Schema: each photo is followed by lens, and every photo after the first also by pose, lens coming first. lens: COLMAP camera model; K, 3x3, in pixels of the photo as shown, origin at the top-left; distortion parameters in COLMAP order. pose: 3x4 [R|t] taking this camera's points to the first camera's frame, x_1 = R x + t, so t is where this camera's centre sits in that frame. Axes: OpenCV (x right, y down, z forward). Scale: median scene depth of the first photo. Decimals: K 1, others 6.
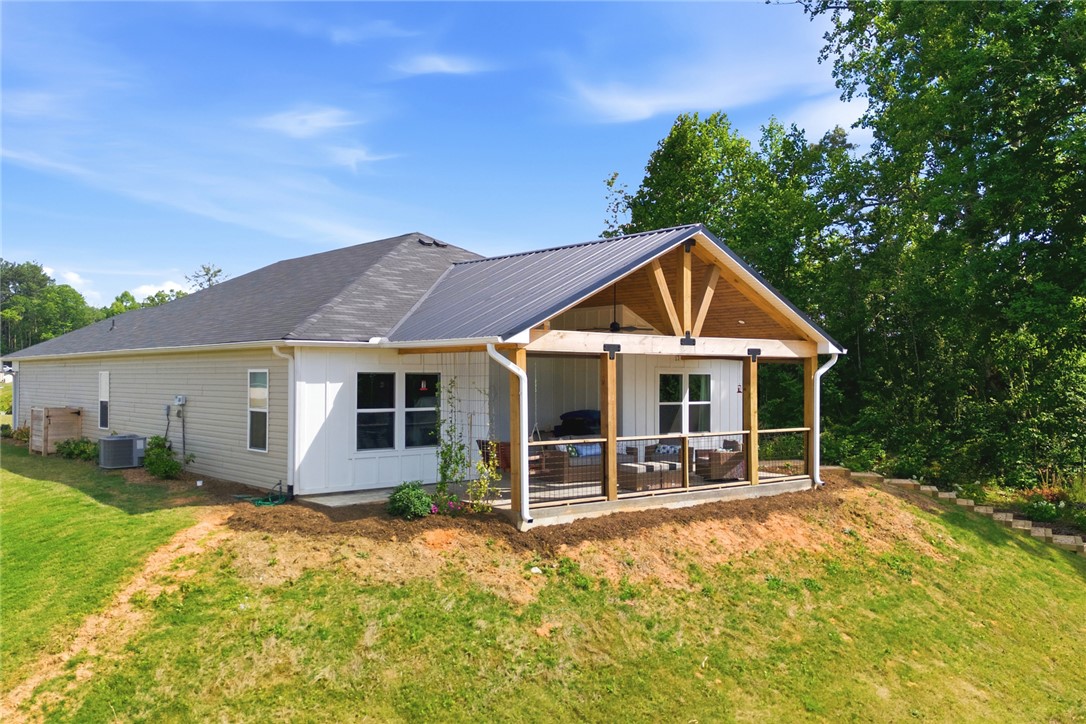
lens RADIAL K [[940.5, 0, 543.0], [0, 940.5, 362.0], [0, 0, 1]] dist [0.083555, -0.118196]
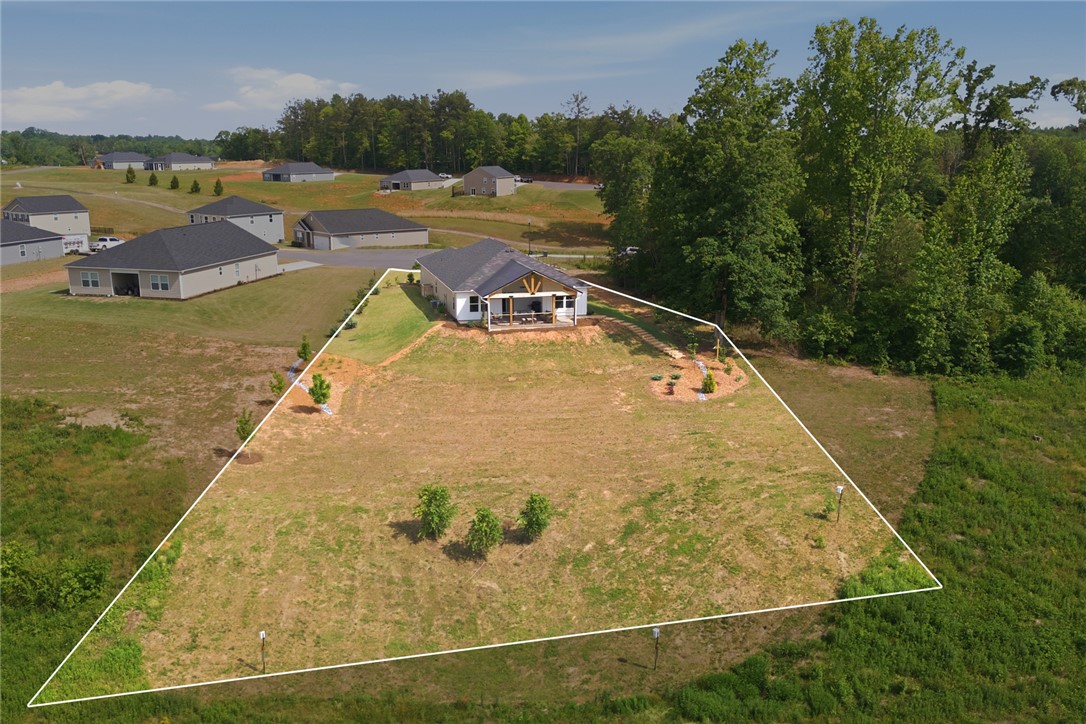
lens RADIAL K [[906.2, 0, 541.9], [0, 906.2, 375.7], [0, 0, 1]] dist [0.007942, 0.001262]
pose [[0.913272, 0.100723, -0.394702, 2.026661], [0.004456, 0.966420, 0.256929, -0.790922], [0.407327, -0.236405, 0.882155, -3.072185]]
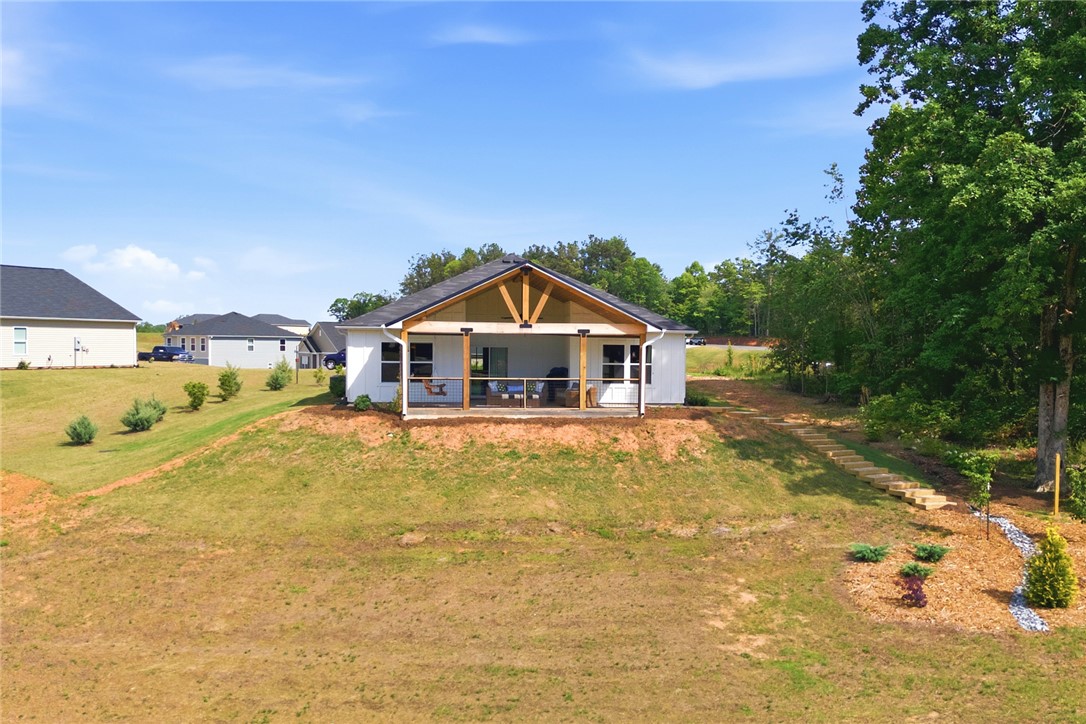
lens RADIAL K [[1090.7, 0, 566.0], [0, 1090.7, 382.9], [0, 0, 1]] dist [0.107635, -0.231636]
pose [[0.836901, 0.025421, -0.546764, 1.348480], [0.000078, 0.998915, 0.046563, -0.010150], [0.547354, -0.039011, 0.835991, -0.681210]]
